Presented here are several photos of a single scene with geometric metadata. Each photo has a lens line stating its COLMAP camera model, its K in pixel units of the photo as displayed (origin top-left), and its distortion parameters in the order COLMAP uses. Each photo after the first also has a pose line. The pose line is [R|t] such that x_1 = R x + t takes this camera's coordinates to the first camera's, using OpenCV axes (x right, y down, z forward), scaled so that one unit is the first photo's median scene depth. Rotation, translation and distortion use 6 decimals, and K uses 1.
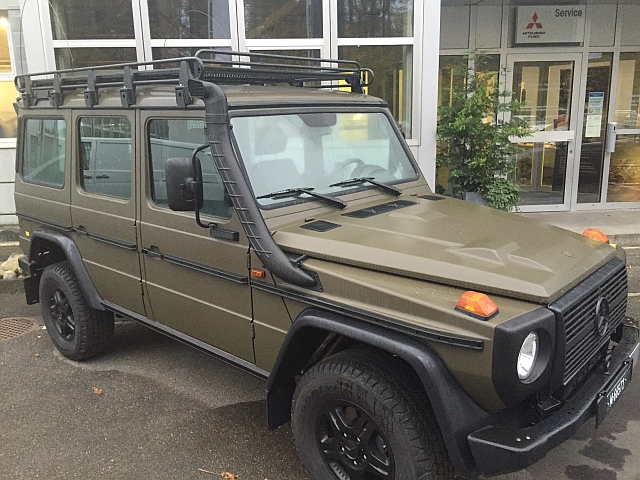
lens RADIAL K [[558.1, 0, 325.1], [0, 558.1, 242.3], [0, 0, 1]] dist [0.035478, -0.007150]
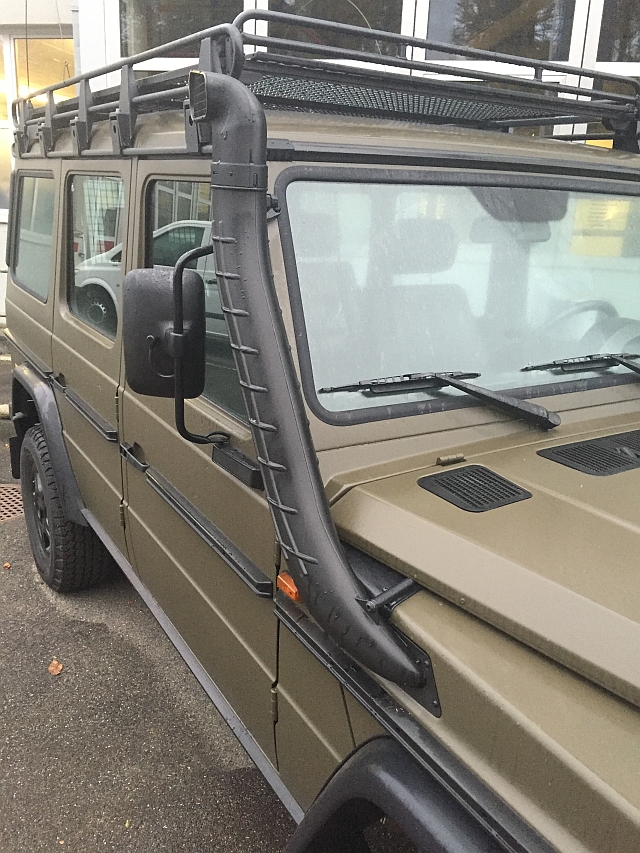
lens RADIAL K [[743.8, 0, 319.0], [0, 743.8, 429.9], [0, 0, 1]] dist [0.035478, -0.007150]
pose [[0.954603, 0.143228, -0.261189, 0.014329], [-0.125378, 0.988559, 0.083858, -0.078054], [0.270211, -0.047304, 0.961638, 0.402421]]
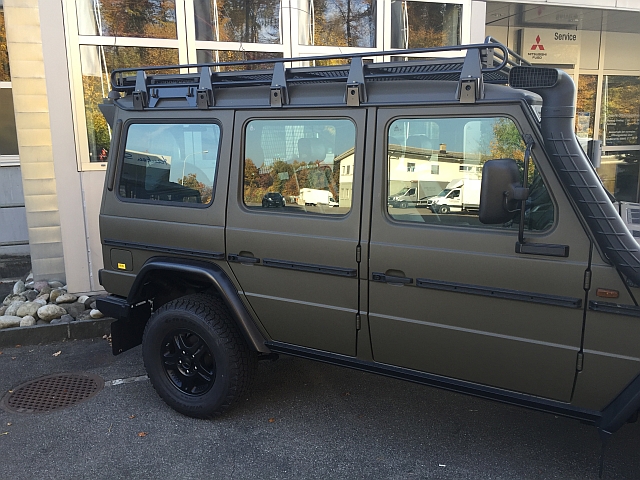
lens RADIAL K [[558.1, 0, 320.5], [0, 558.1, 237.5], [0, 0, 1]] dist [0.035478, -0.007150]
pose [[0.969853, -0.034188, 0.241279, -0.591974], [0.045767, 0.998046, -0.042548, -0.010761], [-0.239353, 0.052308, 0.969523, 0.209163]]
